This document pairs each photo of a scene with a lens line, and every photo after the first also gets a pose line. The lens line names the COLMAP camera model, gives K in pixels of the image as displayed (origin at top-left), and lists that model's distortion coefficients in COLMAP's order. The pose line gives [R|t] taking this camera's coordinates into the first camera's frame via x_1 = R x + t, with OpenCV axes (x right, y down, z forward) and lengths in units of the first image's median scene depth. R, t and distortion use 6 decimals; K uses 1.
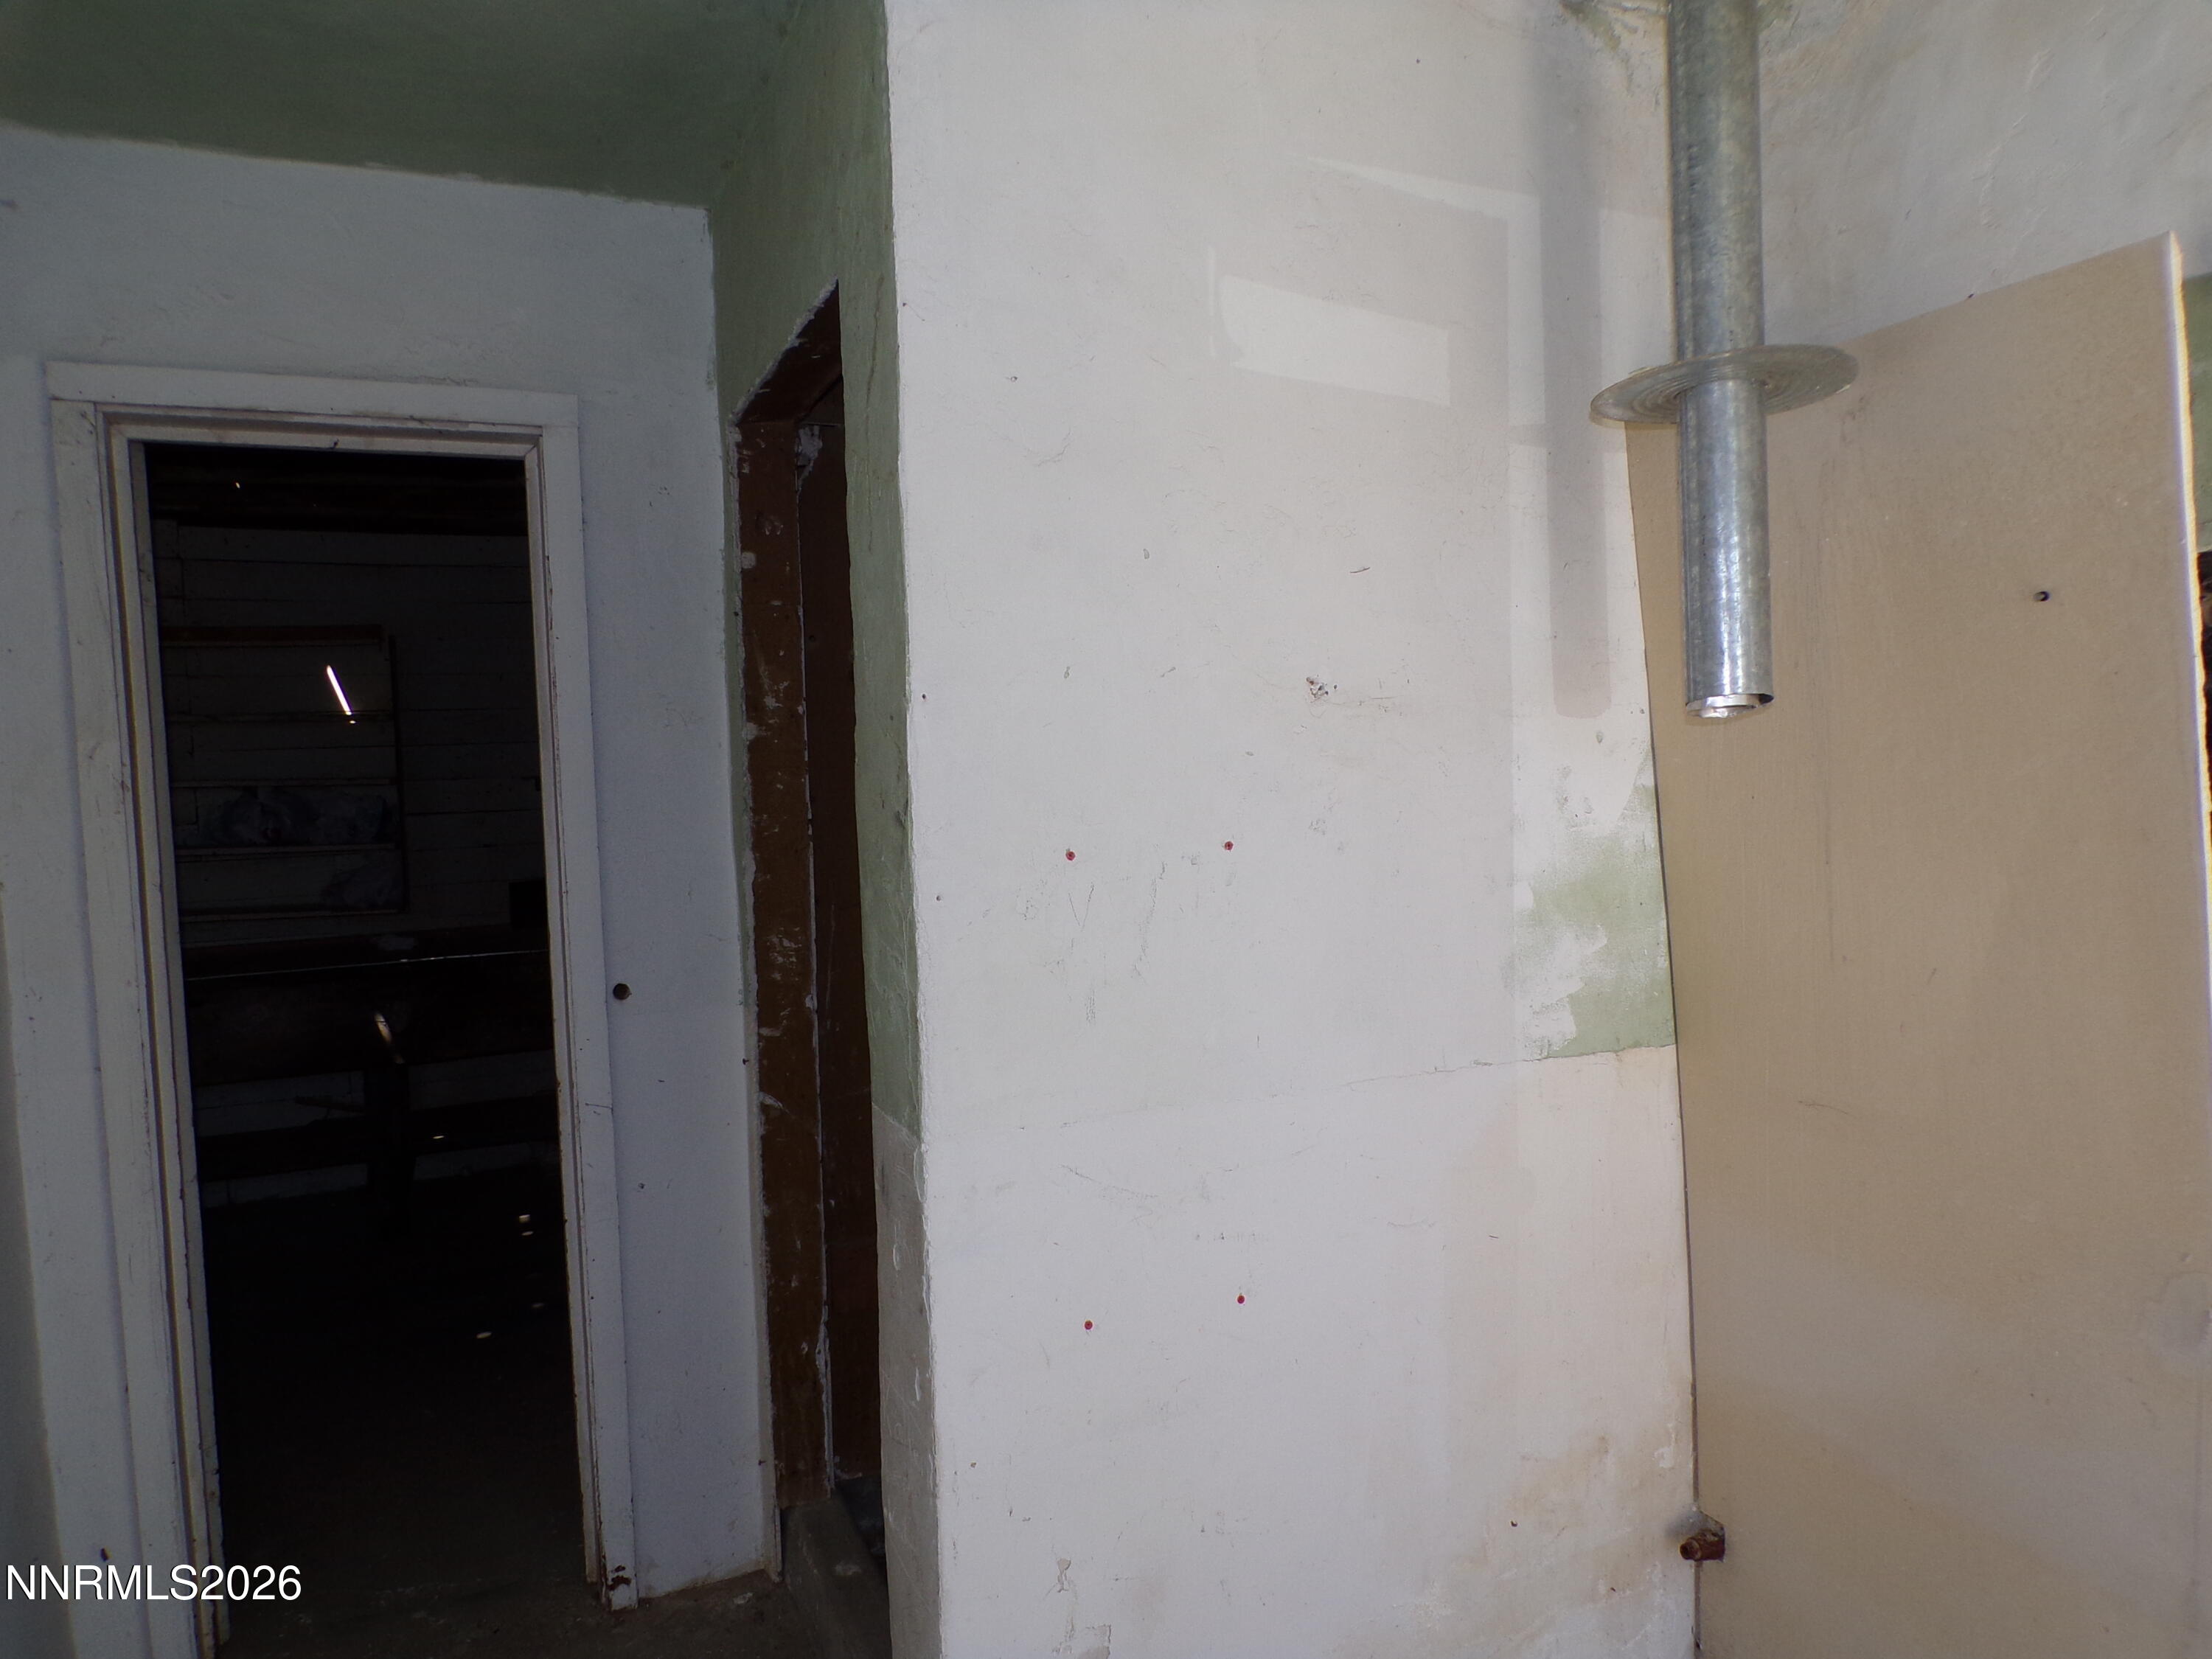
lens RADIAL K [[1512.2, 0, 1111.1], [0, 1512.2, 828.1], [0, 0, 1]] dist [-0.013745, 0.011478]
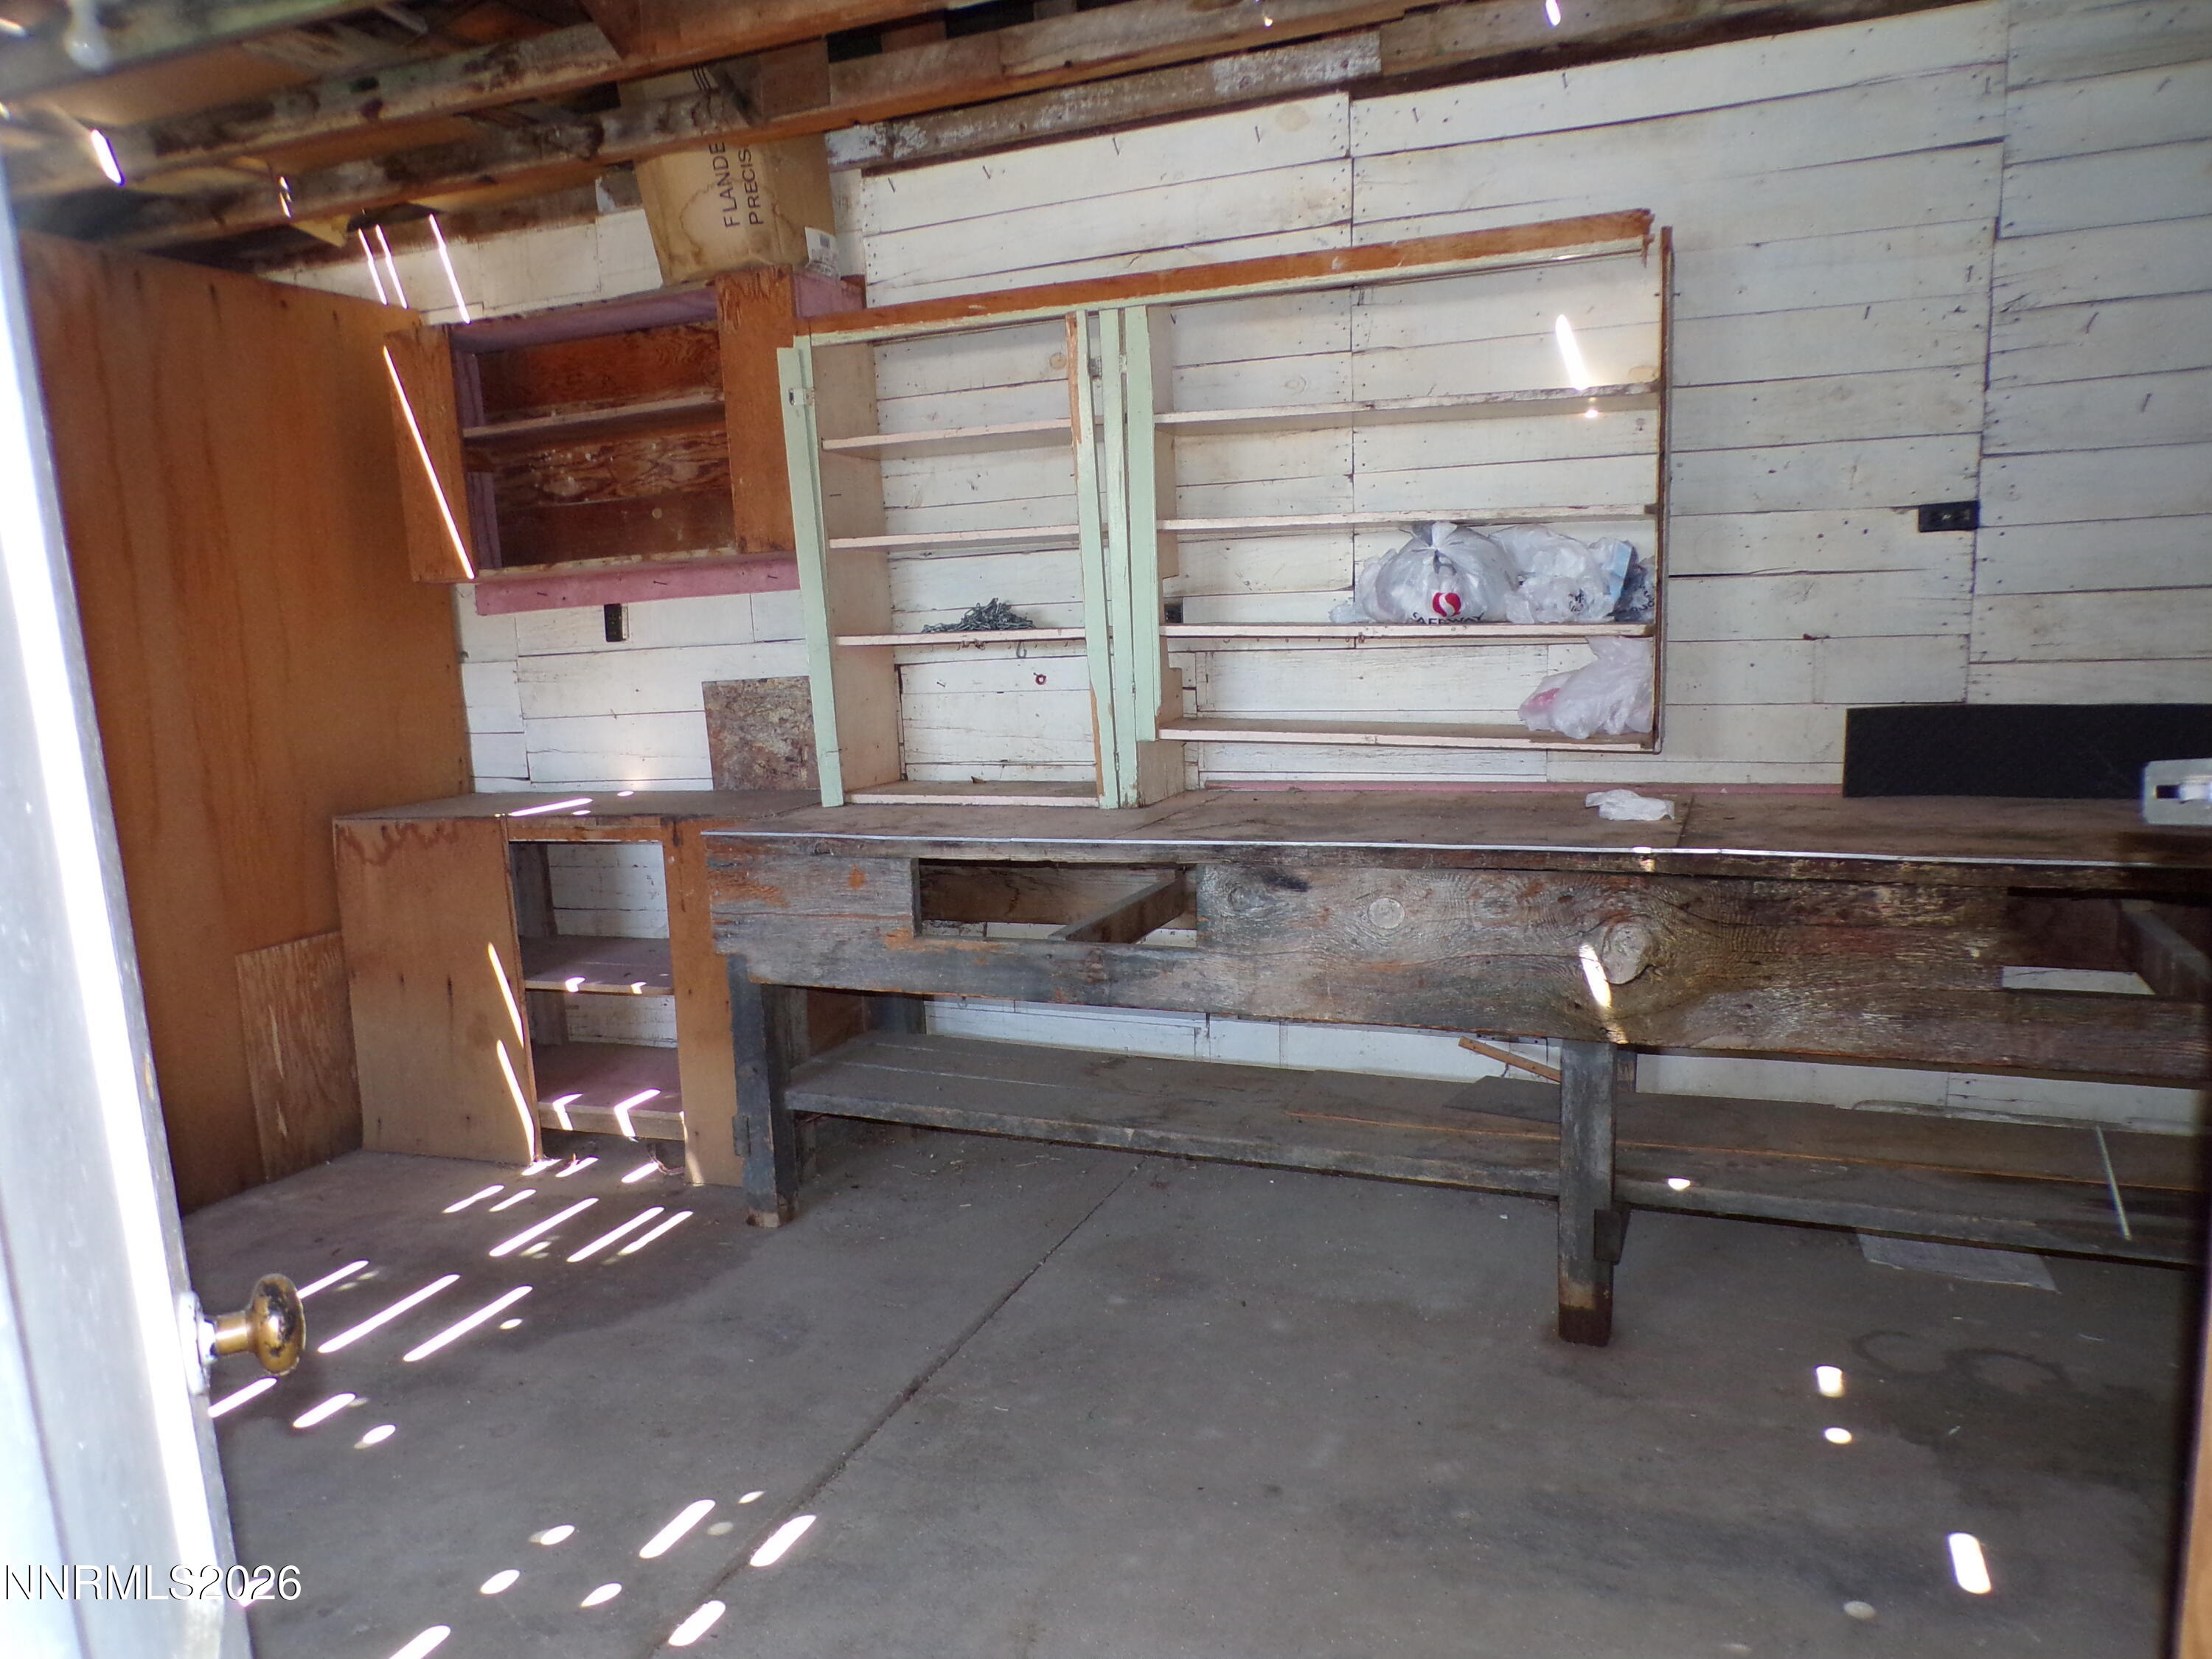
lens RADIAL K [[1512.2, 0, 1115.6], [0, 1512.2, 836.0], [0, 0, 1]] dist [-0.013745, 0.011478]
pose [[0.703253, 0.119070, -0.700898, -0.217059], [-0.025085, 0.989417, 0.142916, 0.012344], [0.710497, -0.082924, 0.698797, 0.475207]]
